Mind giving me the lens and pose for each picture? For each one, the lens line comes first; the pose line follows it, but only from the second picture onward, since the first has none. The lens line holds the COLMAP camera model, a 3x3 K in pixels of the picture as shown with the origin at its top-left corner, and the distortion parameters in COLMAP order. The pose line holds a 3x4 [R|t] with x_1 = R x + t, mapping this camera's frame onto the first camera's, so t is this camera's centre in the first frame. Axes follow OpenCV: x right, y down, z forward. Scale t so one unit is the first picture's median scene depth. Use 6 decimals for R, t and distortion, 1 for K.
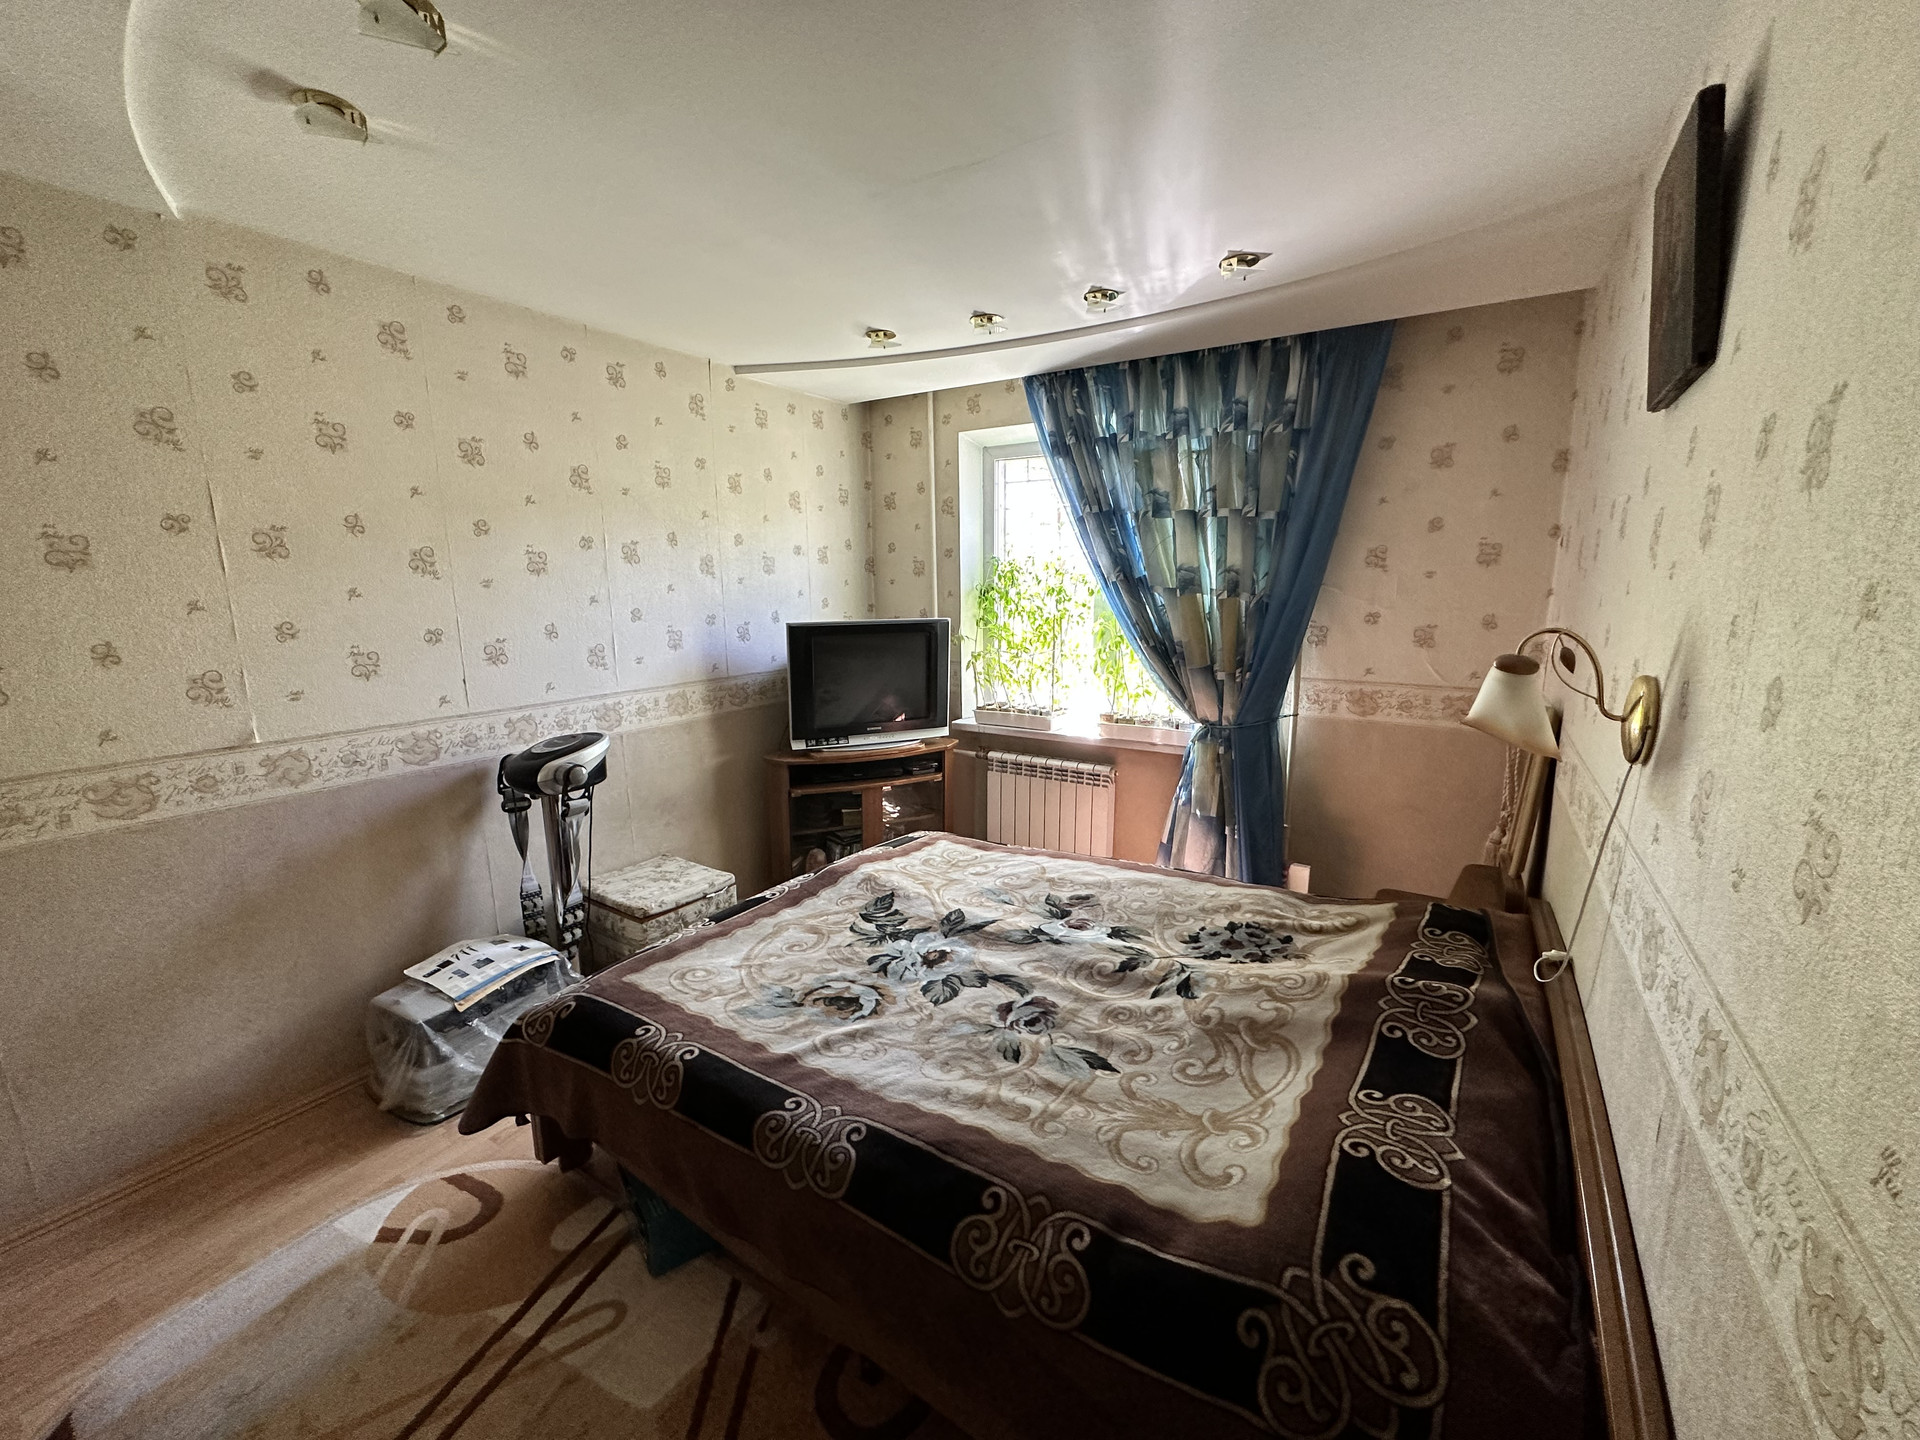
lens RADIAL K [[761.3, 0, 961.9], [0, 761.3, 713.4], [0, 0, 1]] dist [-0.003228, 0.000929]
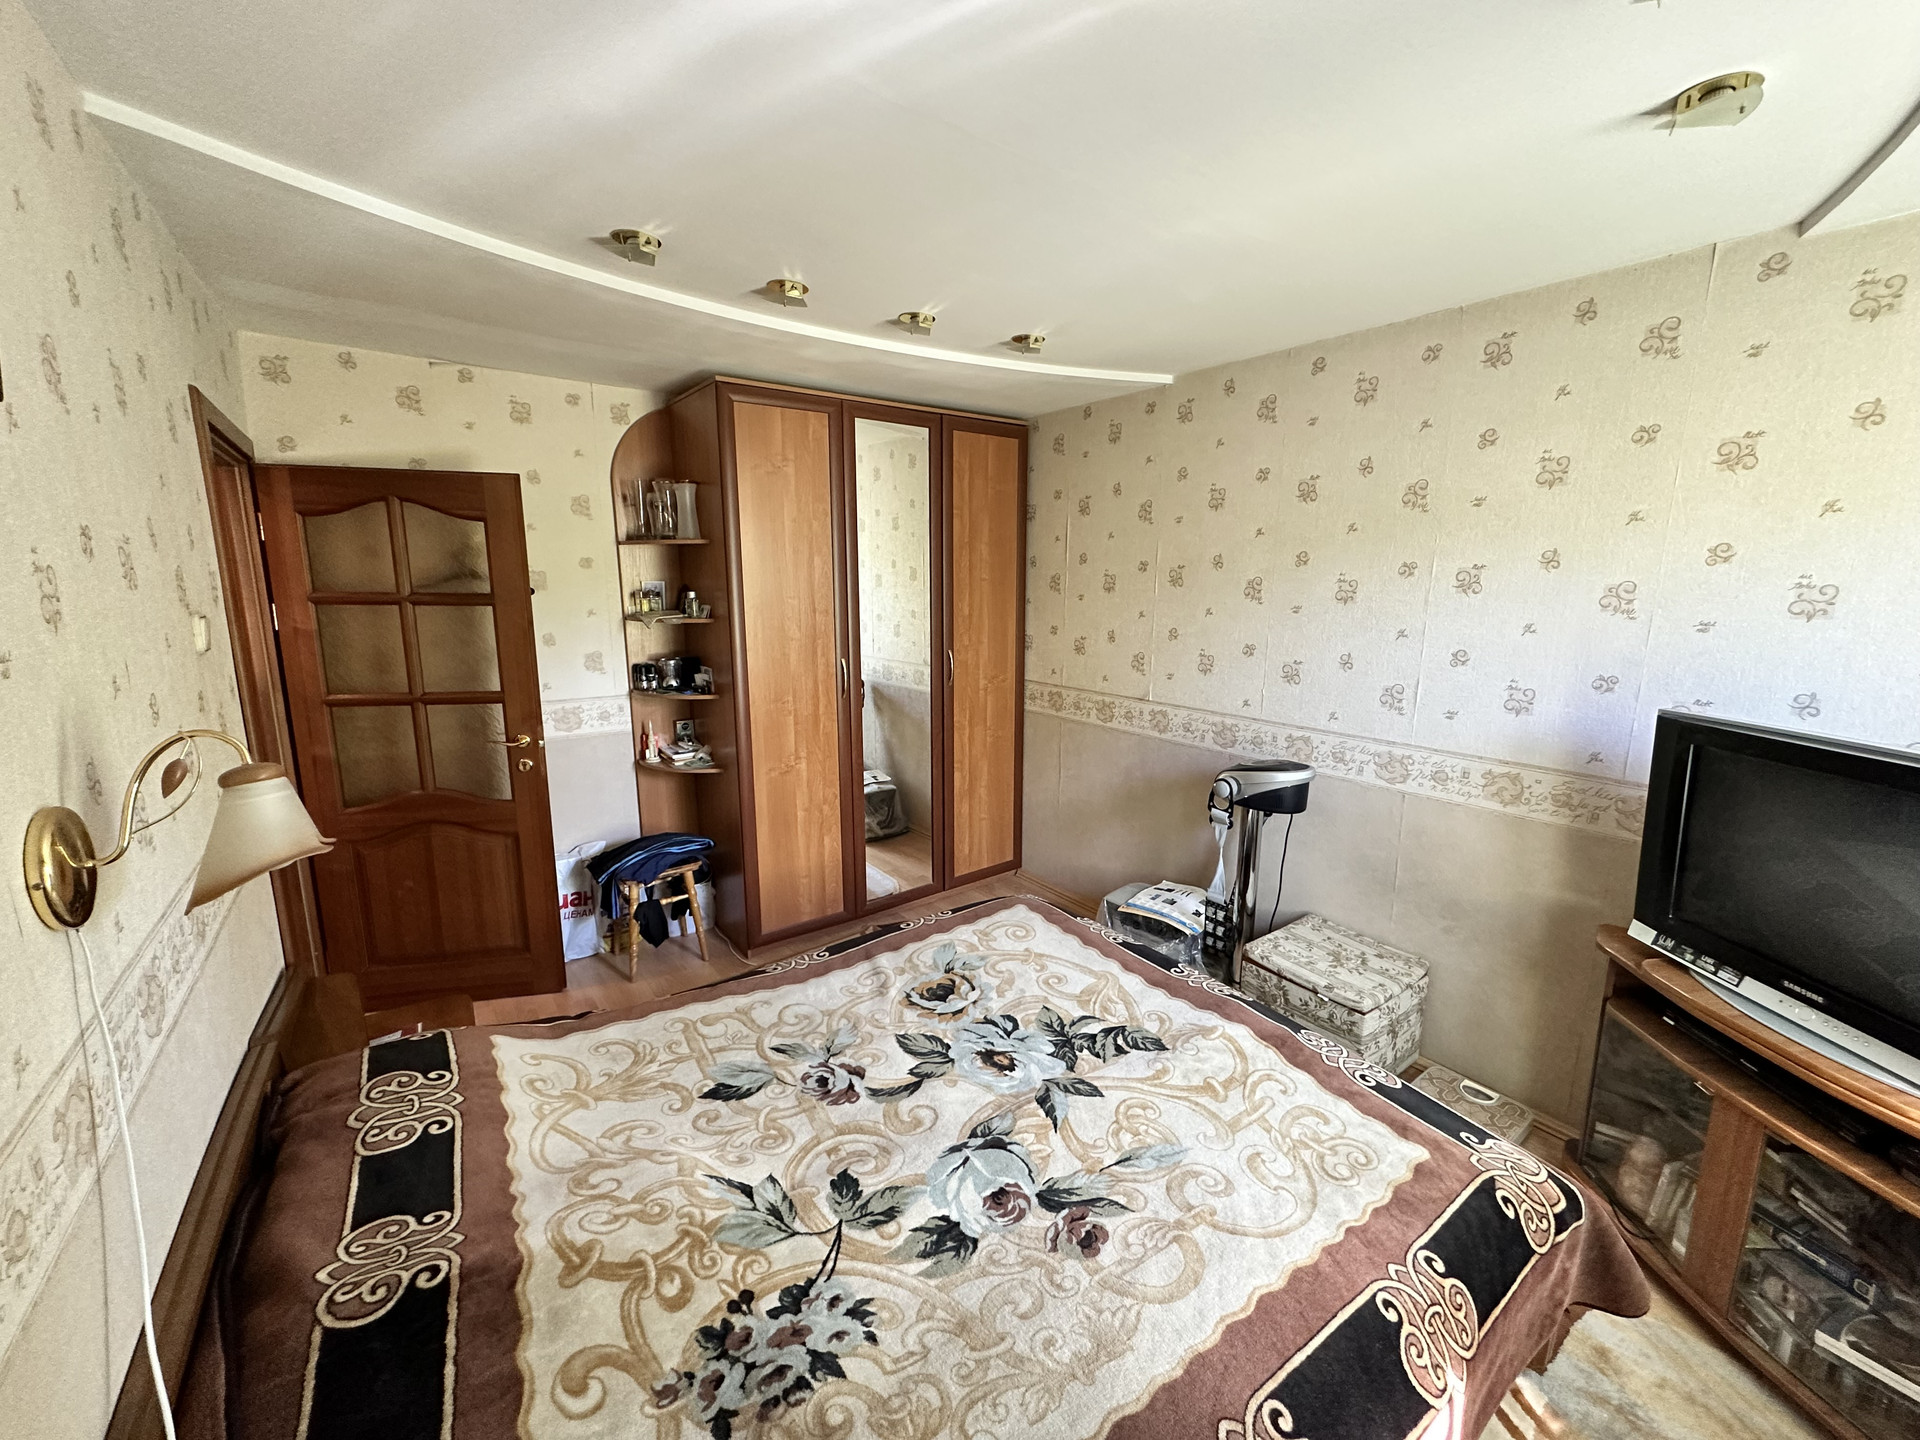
lens RADIAL K [[761.3, 0, 963.5], [0, 761.3, 716.2], [0, 0, 1]] dist [-0.003228, 0.000929]
pose [[-0.348594, 0.176209, -0.920561, 0.649263], [-0.169908, 0.954016, 0.246953, -0.239493], [0.921745, 0.242497, -0.302625, 1.039614]]
